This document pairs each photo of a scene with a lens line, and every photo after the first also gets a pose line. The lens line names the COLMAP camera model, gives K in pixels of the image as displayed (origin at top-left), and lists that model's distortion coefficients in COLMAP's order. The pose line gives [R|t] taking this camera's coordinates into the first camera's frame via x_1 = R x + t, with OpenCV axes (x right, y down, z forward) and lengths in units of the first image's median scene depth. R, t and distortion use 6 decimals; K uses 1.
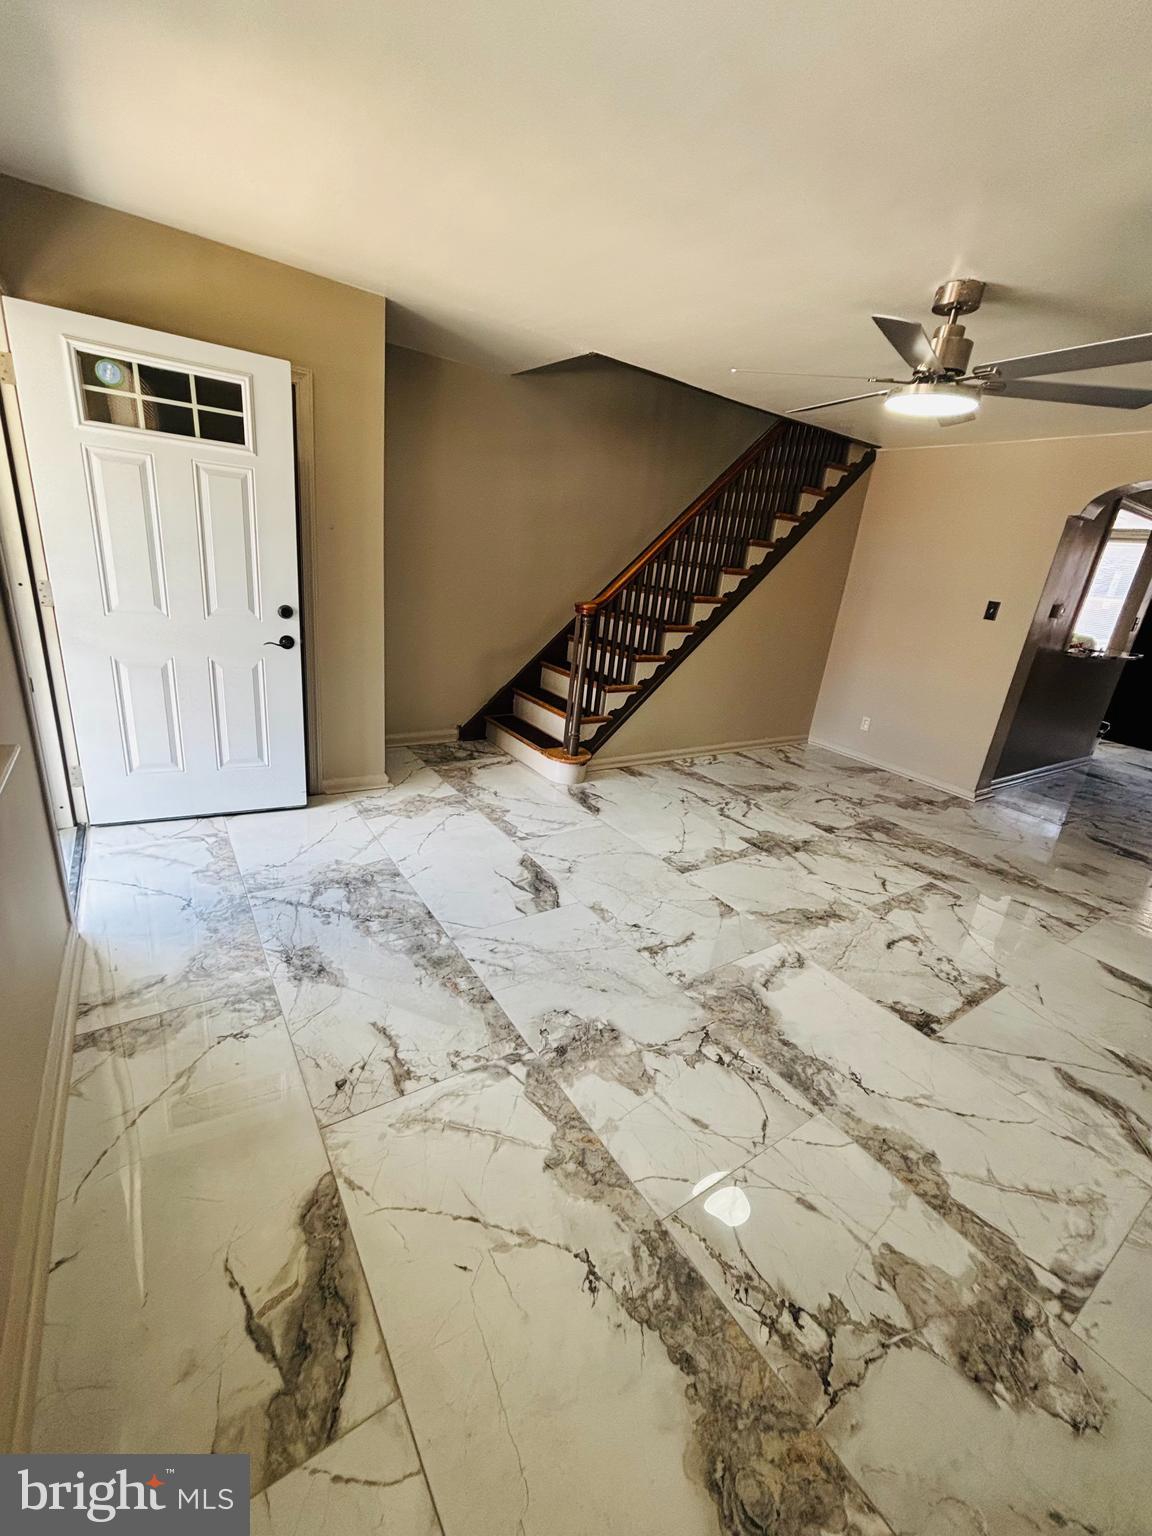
lens RADIAL K [[619.6, 0, 570.7], [0, 619.6, 765.4], [0, 0, 1]] dist [0.001493, -0.000087]
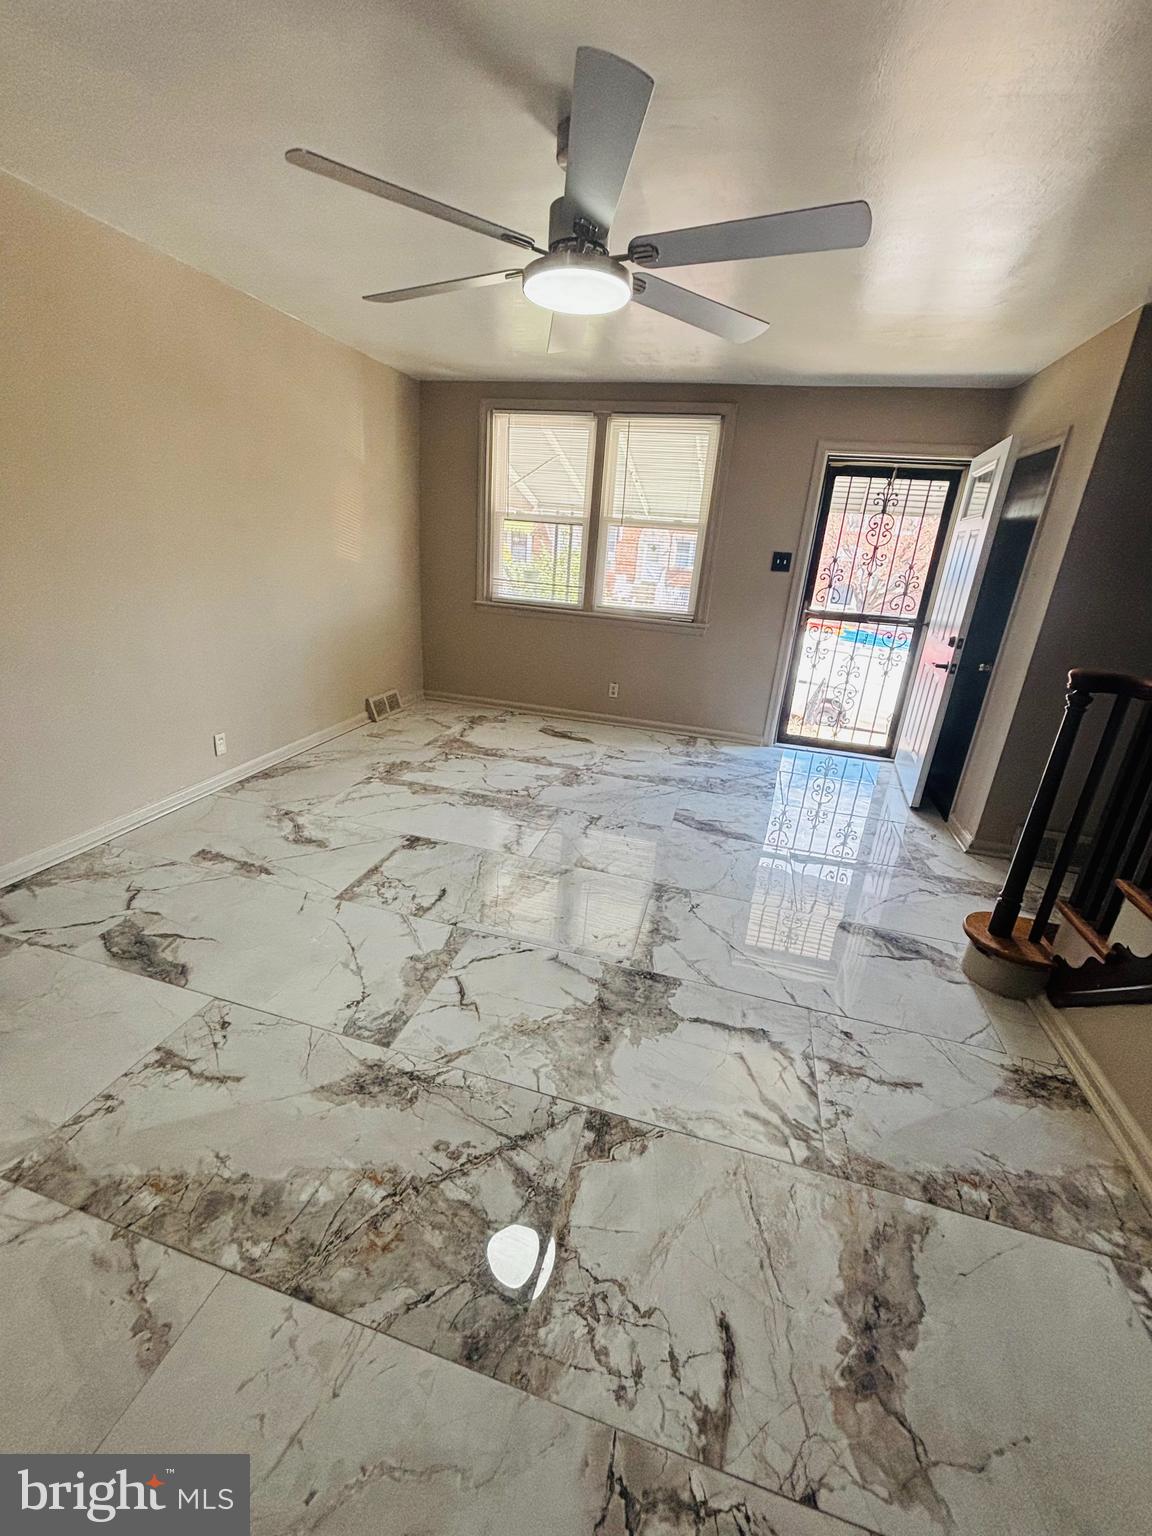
lens RADIAL K [[619.6, 0, 570.7], [0, 619.6, 765.4], [0, 0, 1]] dist [0.001493, -0.000087]
pose [[-0.747074, 0.071637, -0.660870, 1.094094], [-0.356358, 0.796088, 0.489135, -0.463934], [0.561151, 0.600926, -0.569208, 1.701439]]
